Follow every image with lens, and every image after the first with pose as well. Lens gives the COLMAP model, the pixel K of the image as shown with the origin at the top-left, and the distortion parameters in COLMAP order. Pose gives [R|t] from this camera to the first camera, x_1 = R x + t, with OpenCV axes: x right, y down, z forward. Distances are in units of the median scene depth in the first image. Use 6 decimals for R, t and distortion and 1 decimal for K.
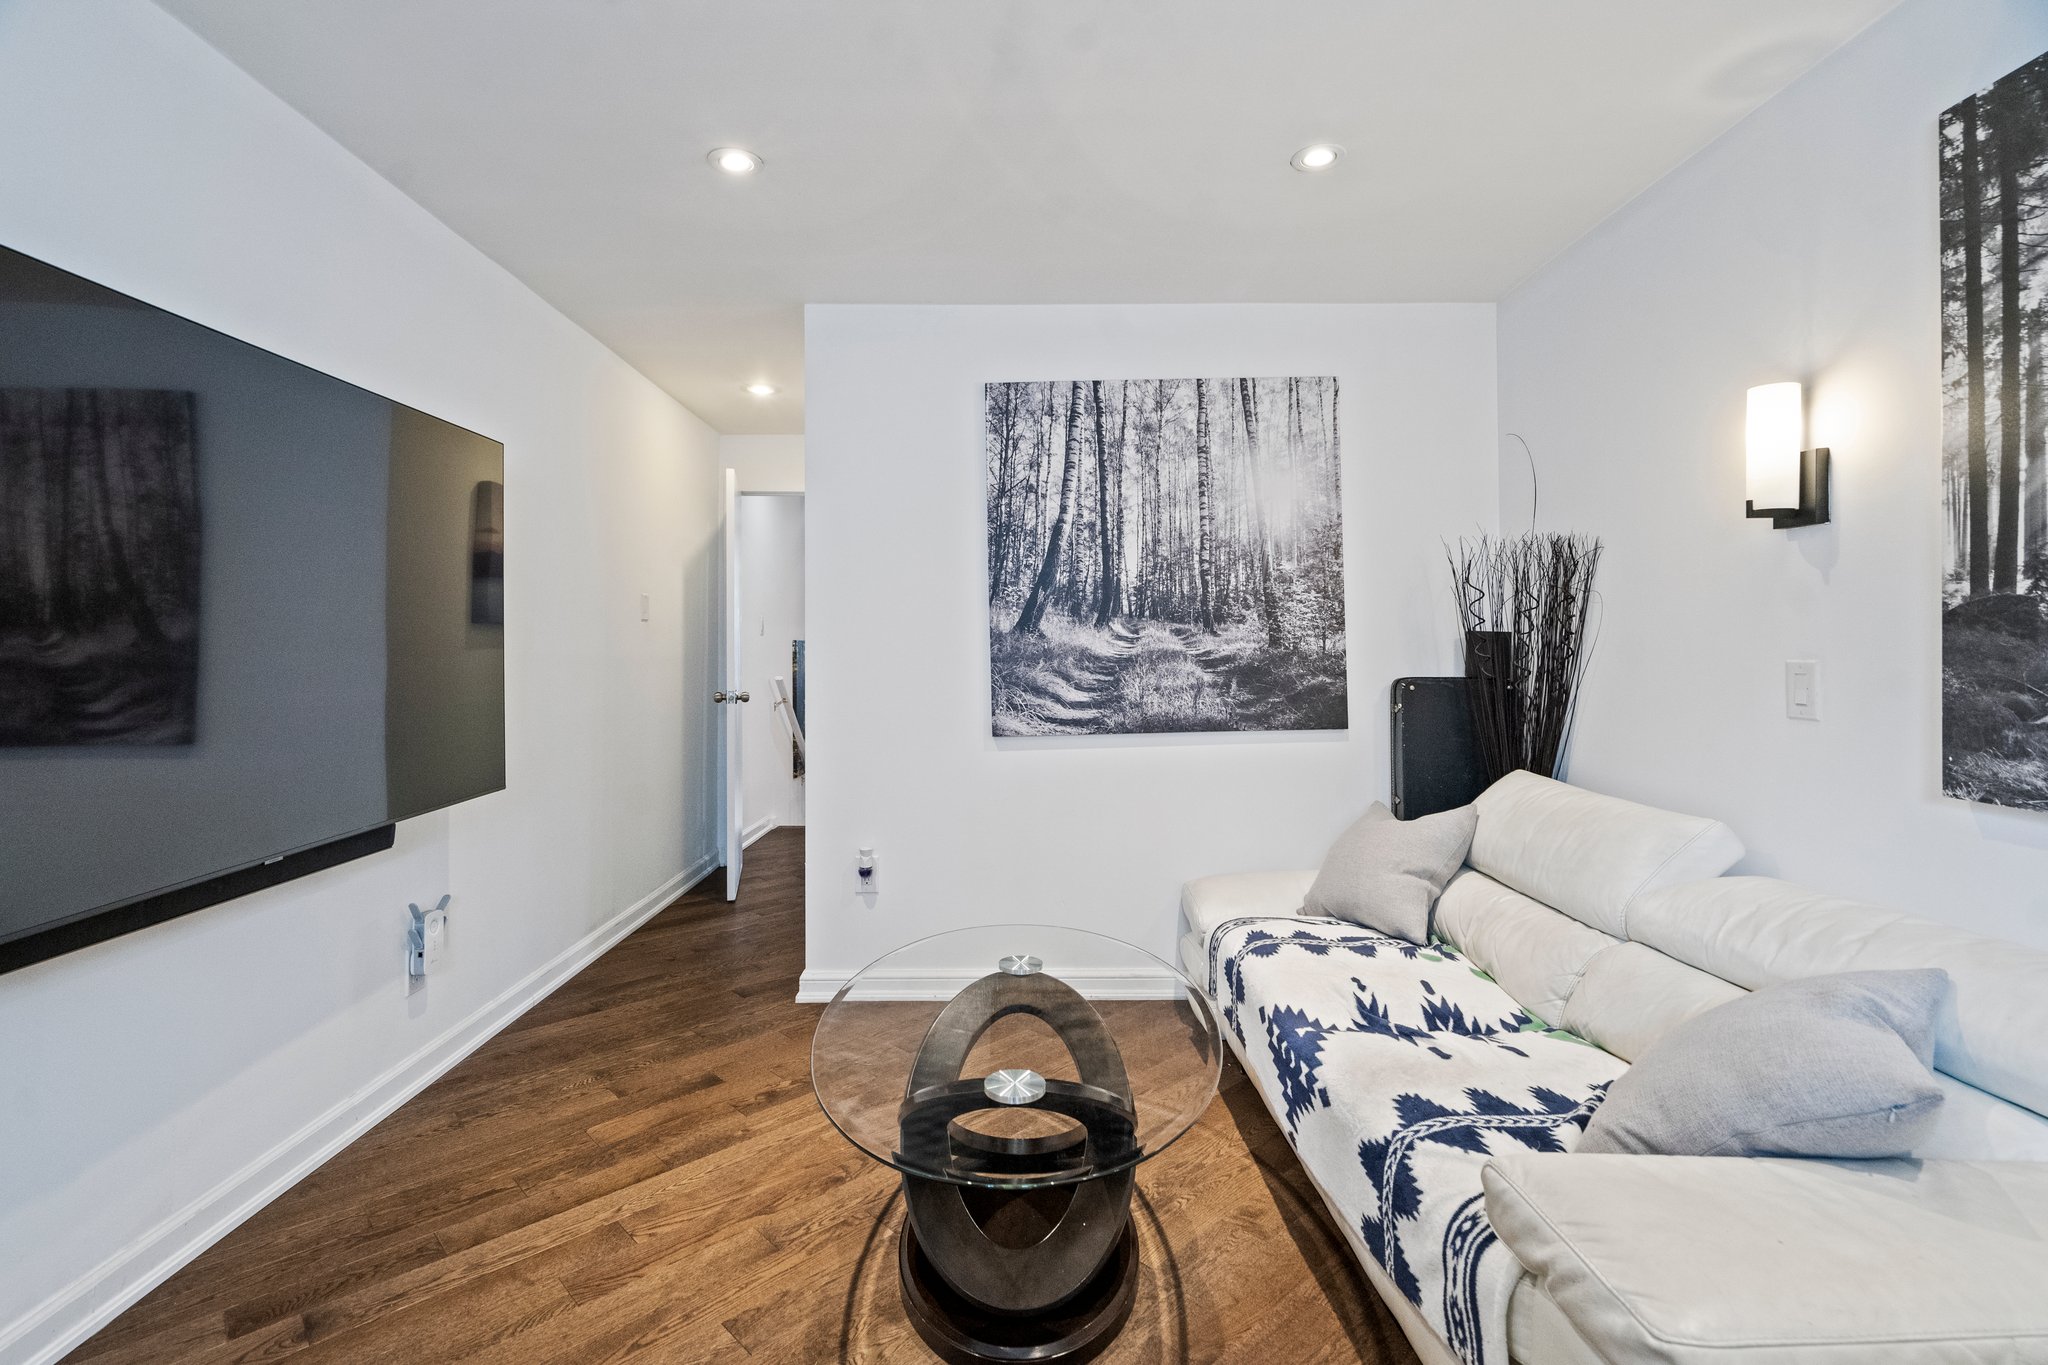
lens RADIAL K [[938.3, 0, 1023.4], [0, 938.3, 629.1], [0, 0, 1]] dist [-0.007845, 0.005501]
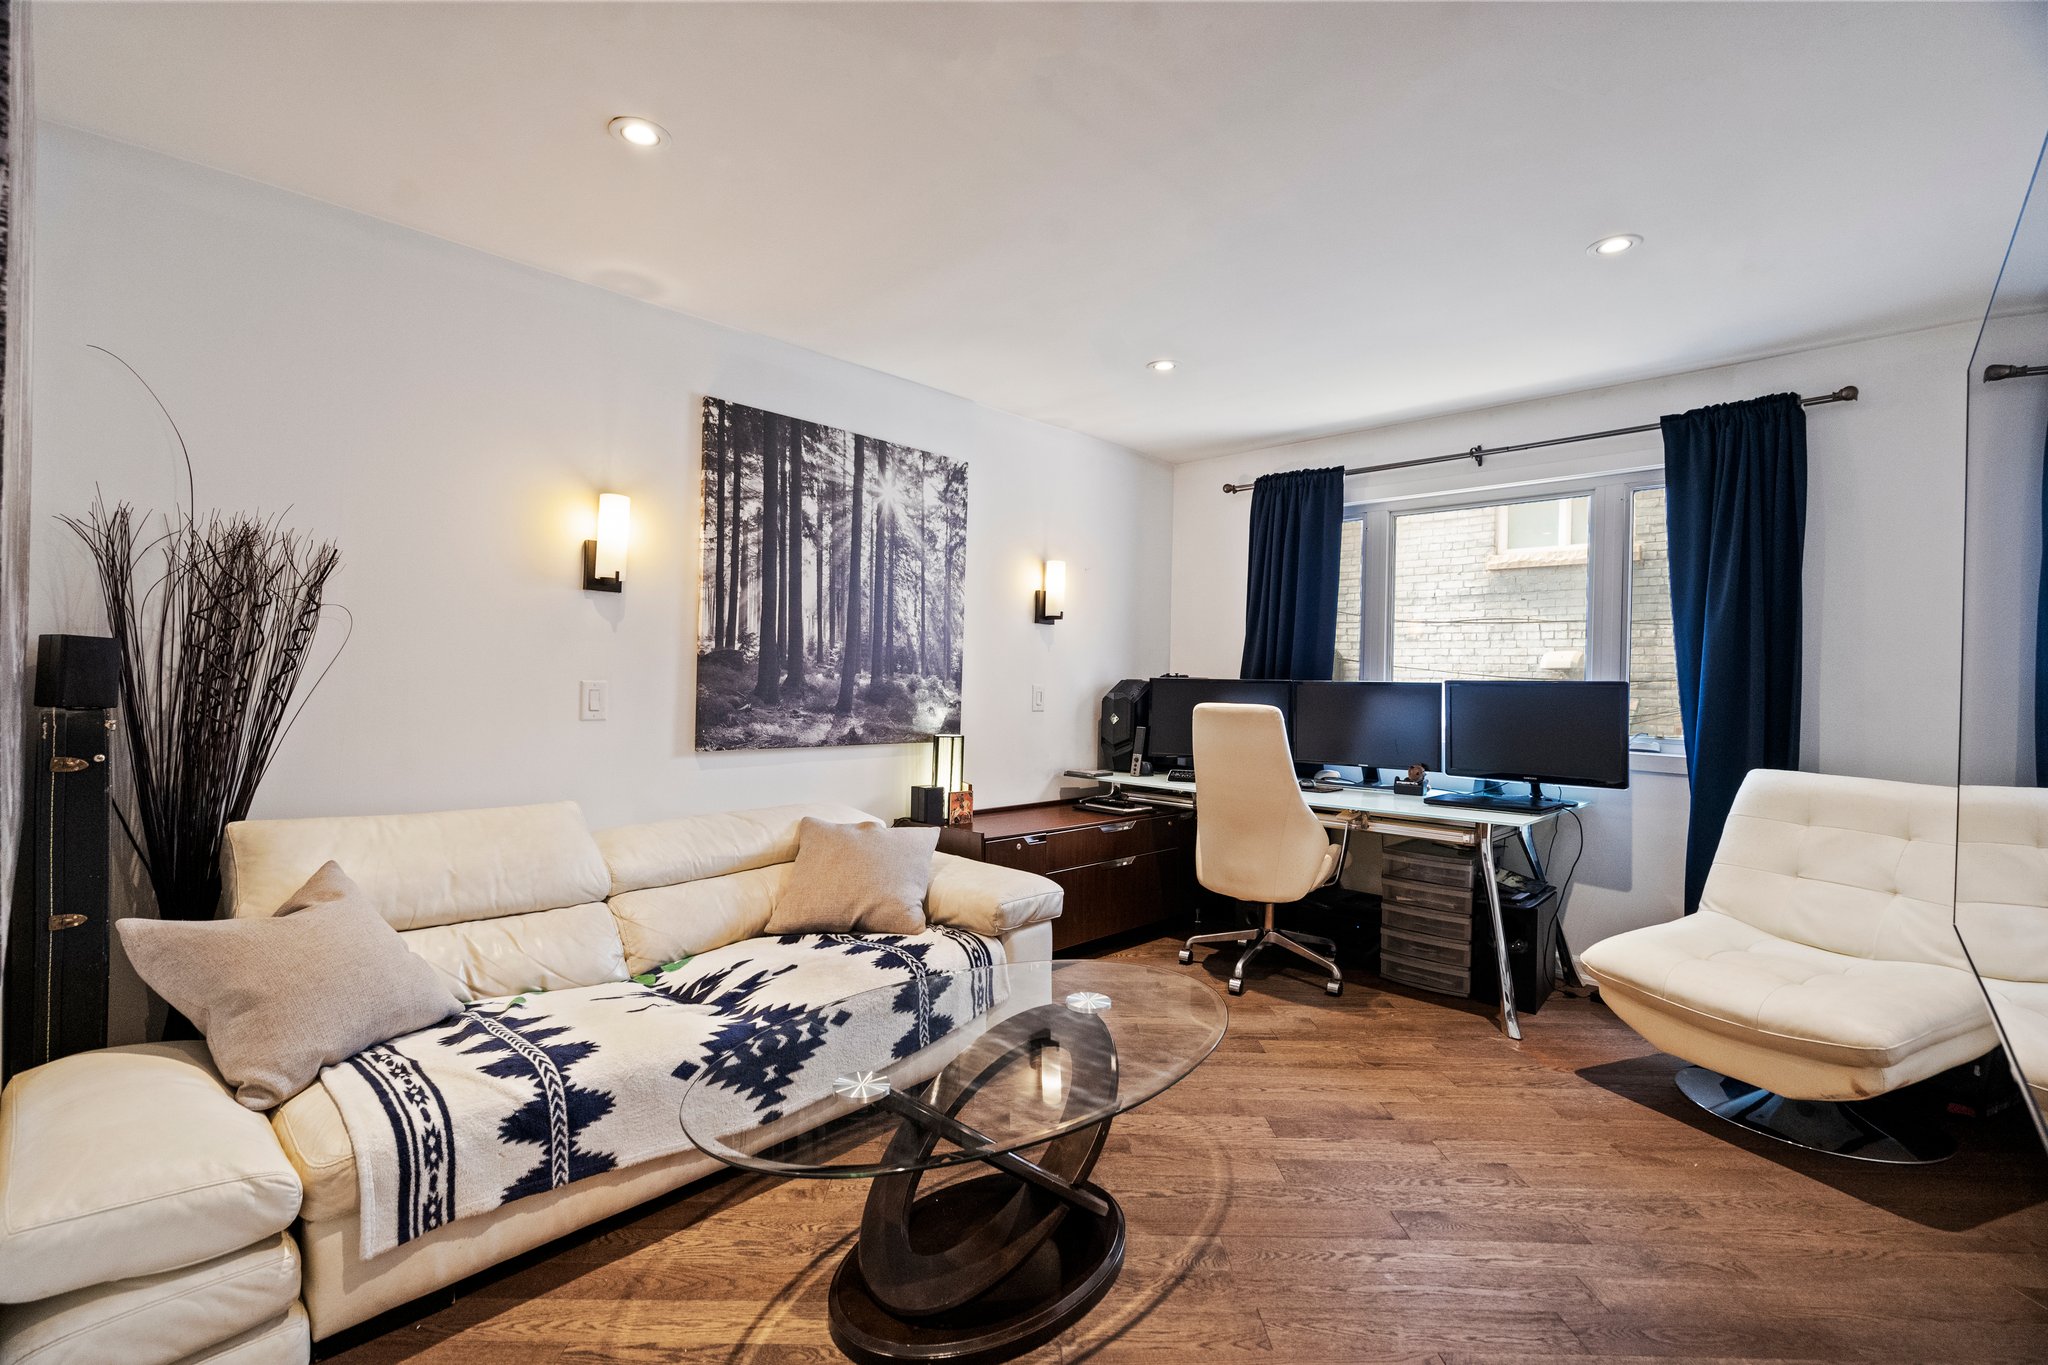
lens RADIAL K [[930.2, 0, 1008.2], [0, 930.2, 674.6], [0, 0, 1]] dist [-0.001532, 0.000279]
pose [[-0.709166, -0.006466, 0.705012, -0.419797], [-0.030080, 0.999325, -0.021092, 0.021715], [-0.704400, -0.036165, -0.708882, 0.987918]]
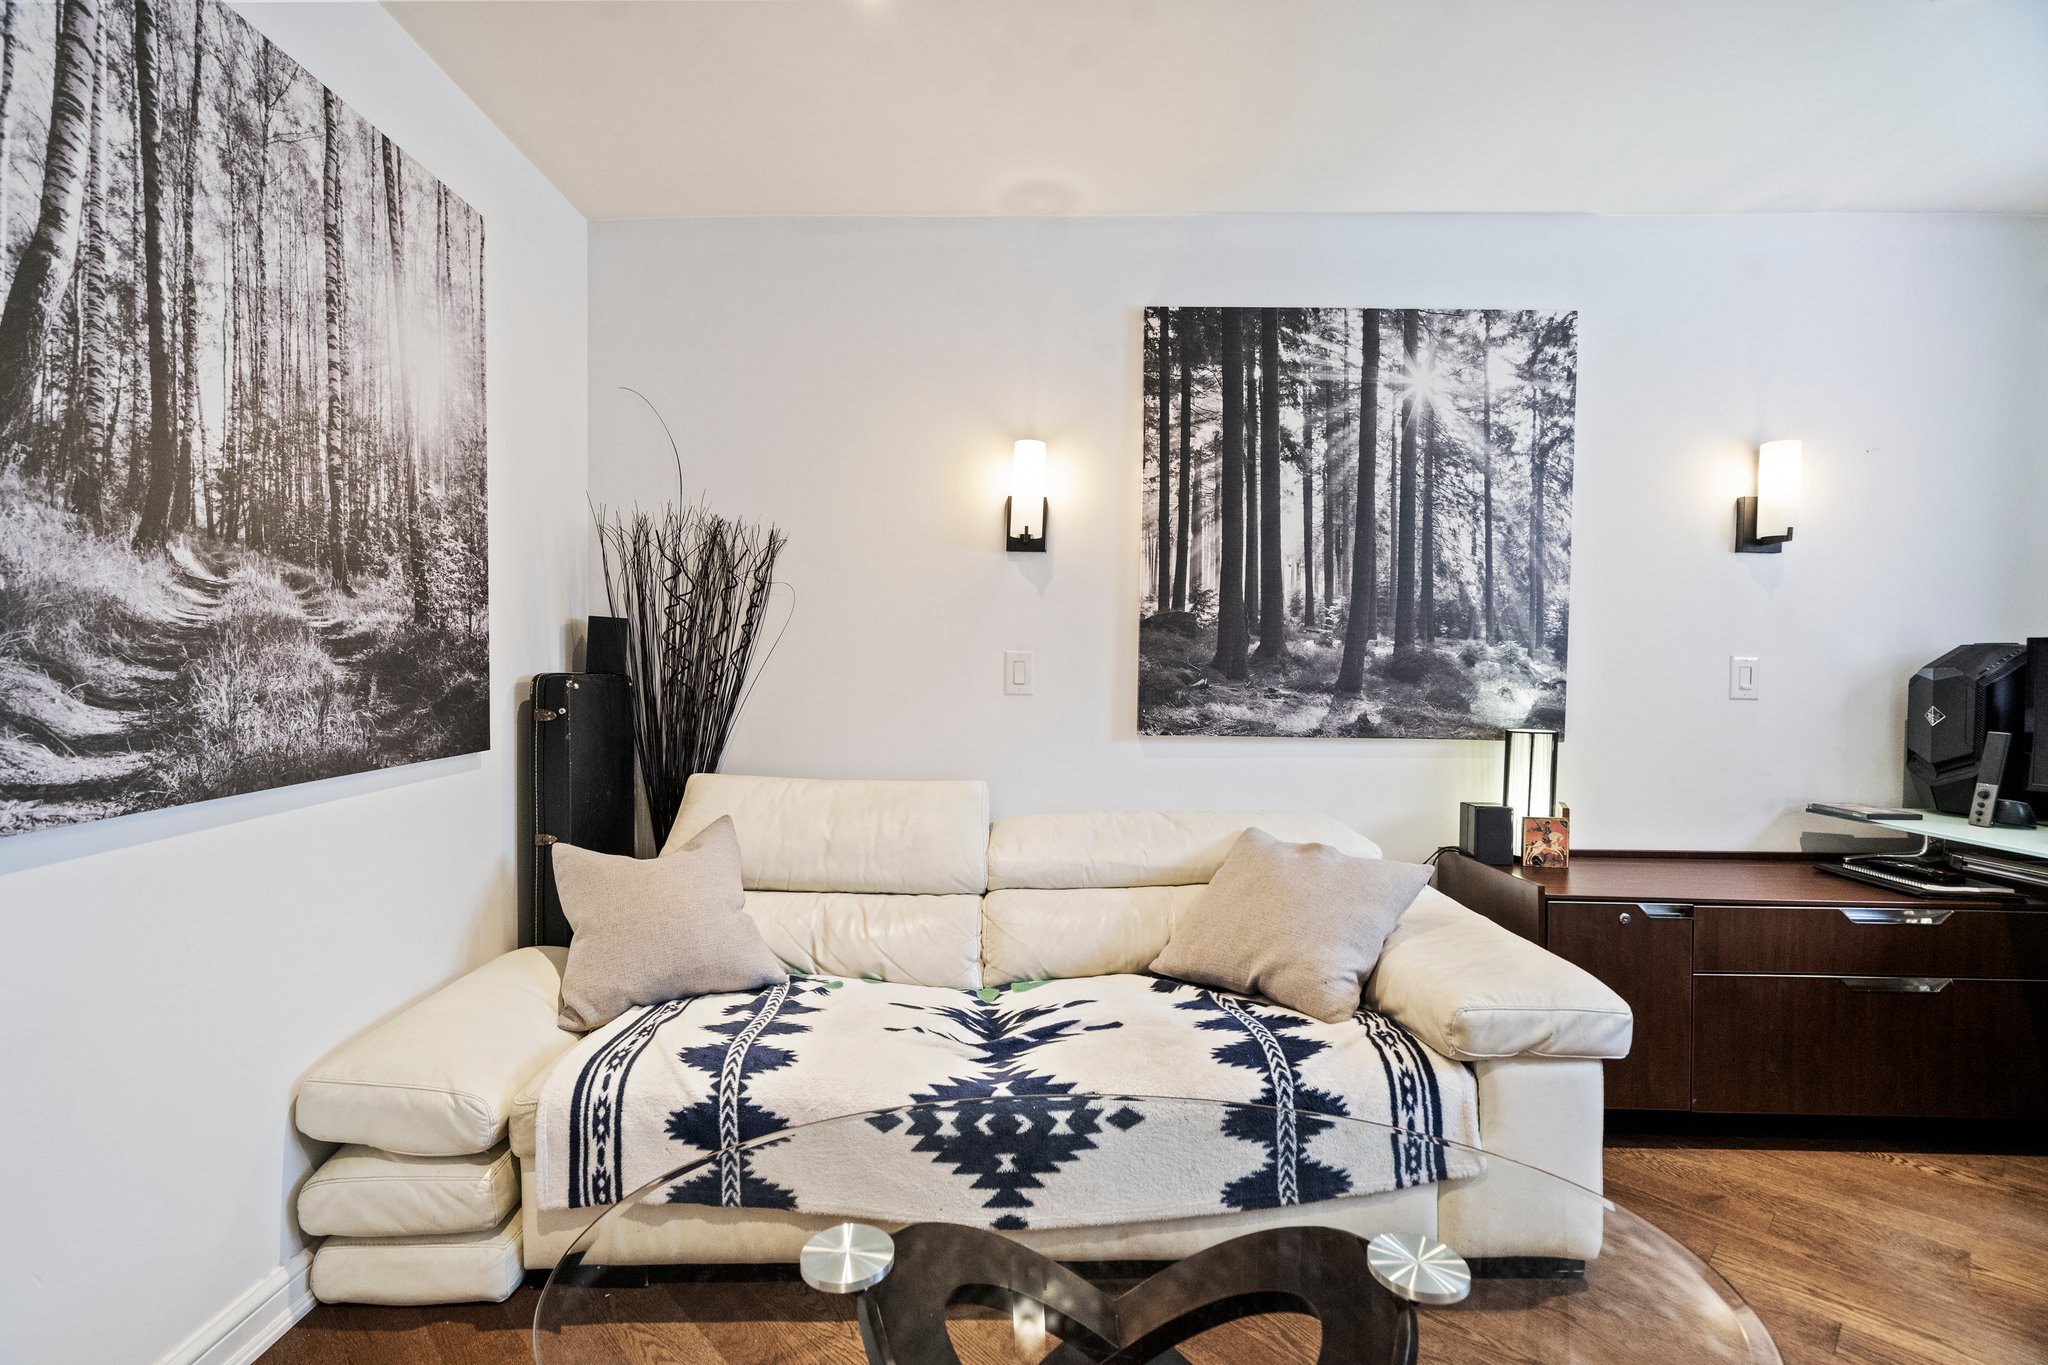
lens RADIAL K [[923.8, 0, 1013.1], [0, 923.8, 684.4], [0, 0, 1]] dist [-0.005608, 0.001989]
pose [[0.019543, -0.010926, 0.999749, -0.311581], [-0.028198, 0.999536, 0.011475, 0.041092], [-0.999411, -0.028415, 0.019226, 0.613109]]
